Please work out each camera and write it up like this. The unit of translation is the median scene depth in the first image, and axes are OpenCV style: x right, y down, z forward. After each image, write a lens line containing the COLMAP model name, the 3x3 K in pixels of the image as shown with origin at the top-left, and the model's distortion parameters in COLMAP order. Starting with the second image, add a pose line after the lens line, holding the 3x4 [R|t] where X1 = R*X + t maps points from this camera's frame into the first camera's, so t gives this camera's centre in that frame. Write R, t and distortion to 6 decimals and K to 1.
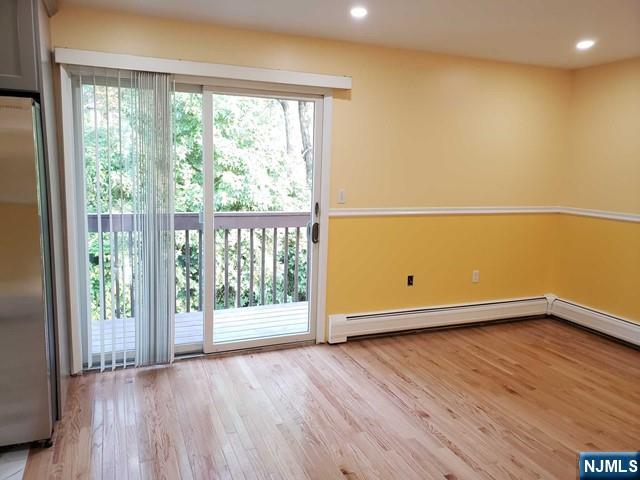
lens RADIAL K [[501.2, 0, 328.4], [0, 501.2, 229.6], [0, 0, 1]] dist [0.073496, -0.086305]
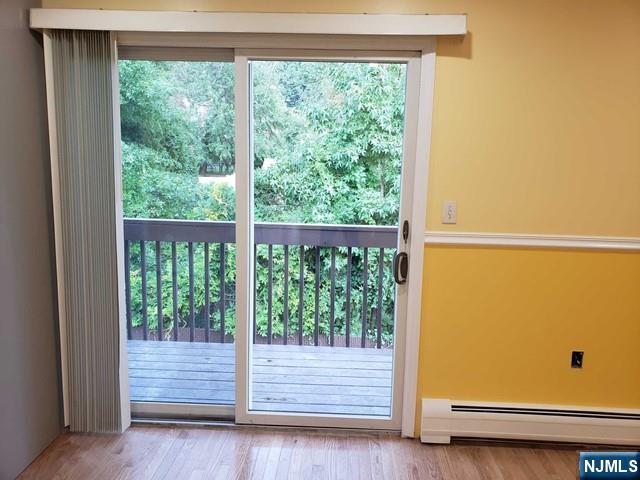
lens RADIAL K [[501.2, 0, 328.4], [0, 501.2, 229.6], [0, 0, 1]] dist [0.073496, -0.086305]
pose [[0.905866, 0.054376, -0.420060, 0.152180], [-0.057143, 0.998348, 0.006004, -0.039994], [0.419692, 0.018565, 0.907477, 0.360574]]
